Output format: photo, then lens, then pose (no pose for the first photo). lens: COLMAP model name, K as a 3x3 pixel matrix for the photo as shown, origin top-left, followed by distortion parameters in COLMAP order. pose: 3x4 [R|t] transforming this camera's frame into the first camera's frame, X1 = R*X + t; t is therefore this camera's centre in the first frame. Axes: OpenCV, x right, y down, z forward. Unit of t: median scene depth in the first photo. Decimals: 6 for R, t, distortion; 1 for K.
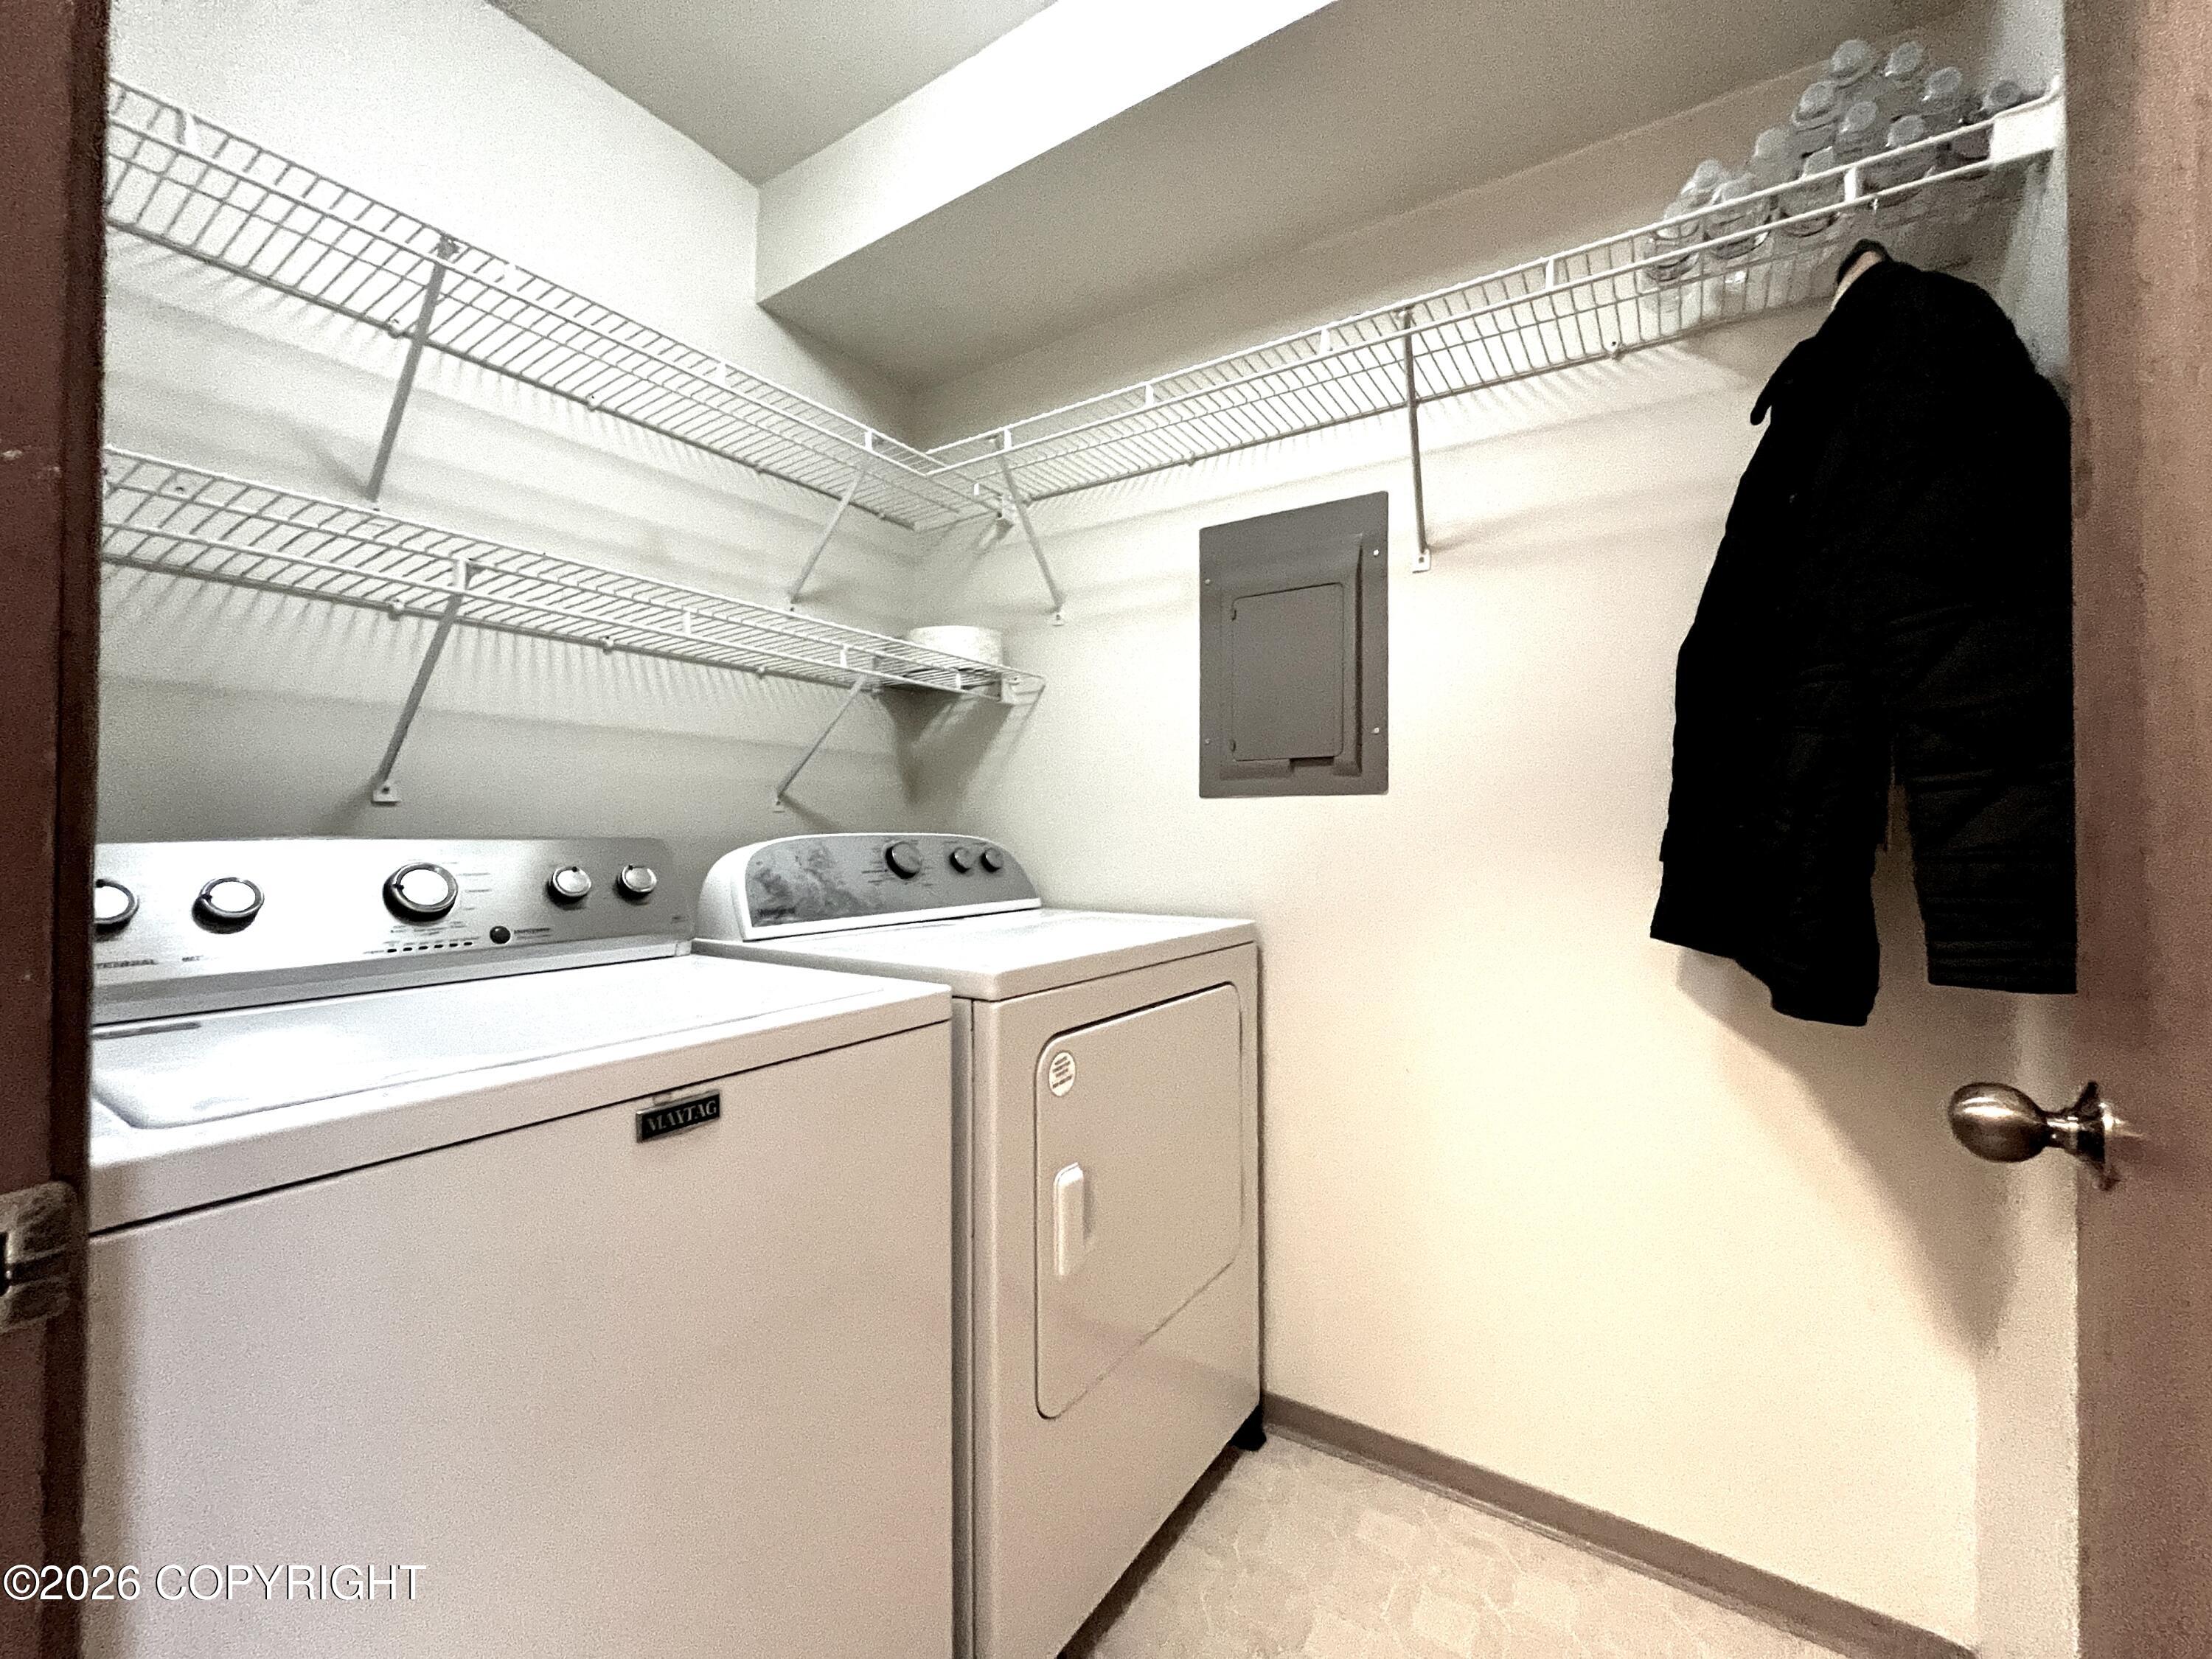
lens RADIAL K [[886.9, 0, 1107.5], [0, 886.9, 829.3], [0, 0, 1]] dist [-0.011210, 0.000510]
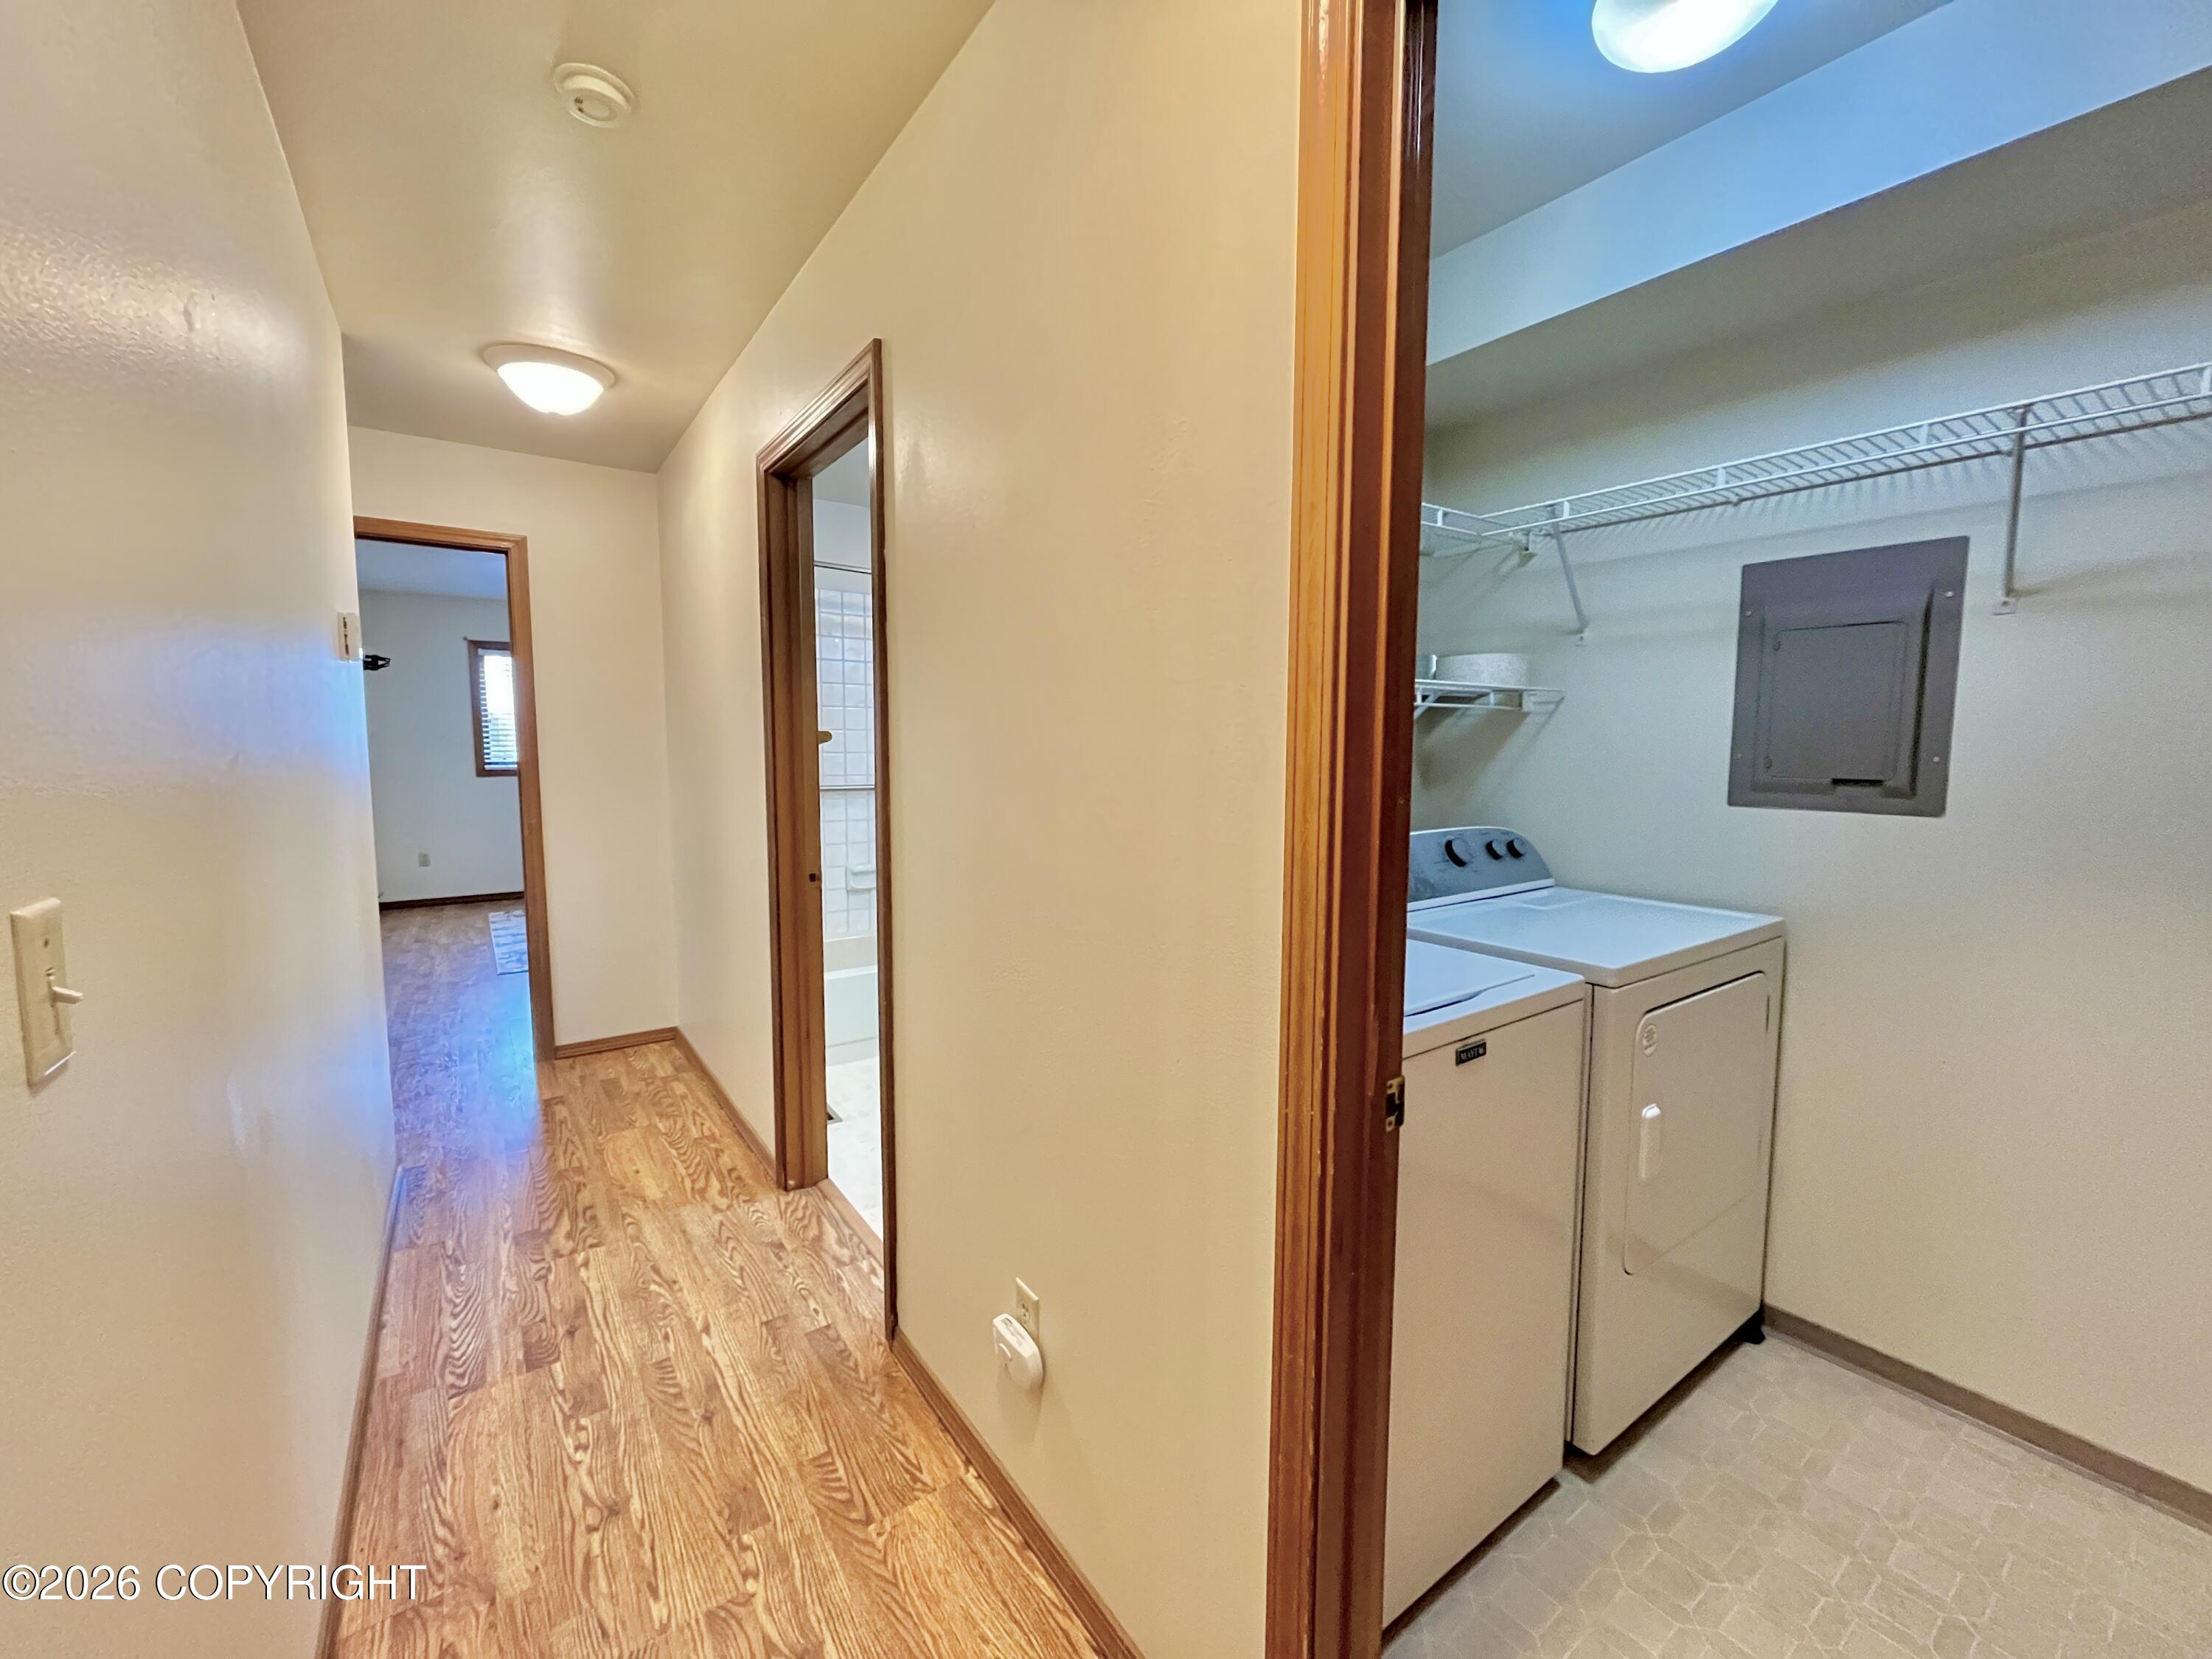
lens RADIAL K [[886.9, 0, 1101.4], [0, 886.9, 827.2], [0, 0, 1]] dist [-0.011210, 0.000510]
pose [[0.929950, 0.034972, -0.366018, -0.246850], [0.003439, 0.994596, 0.103767, -0.137473], [0.367669, -0.097757, 0.924804, -0.382722]]
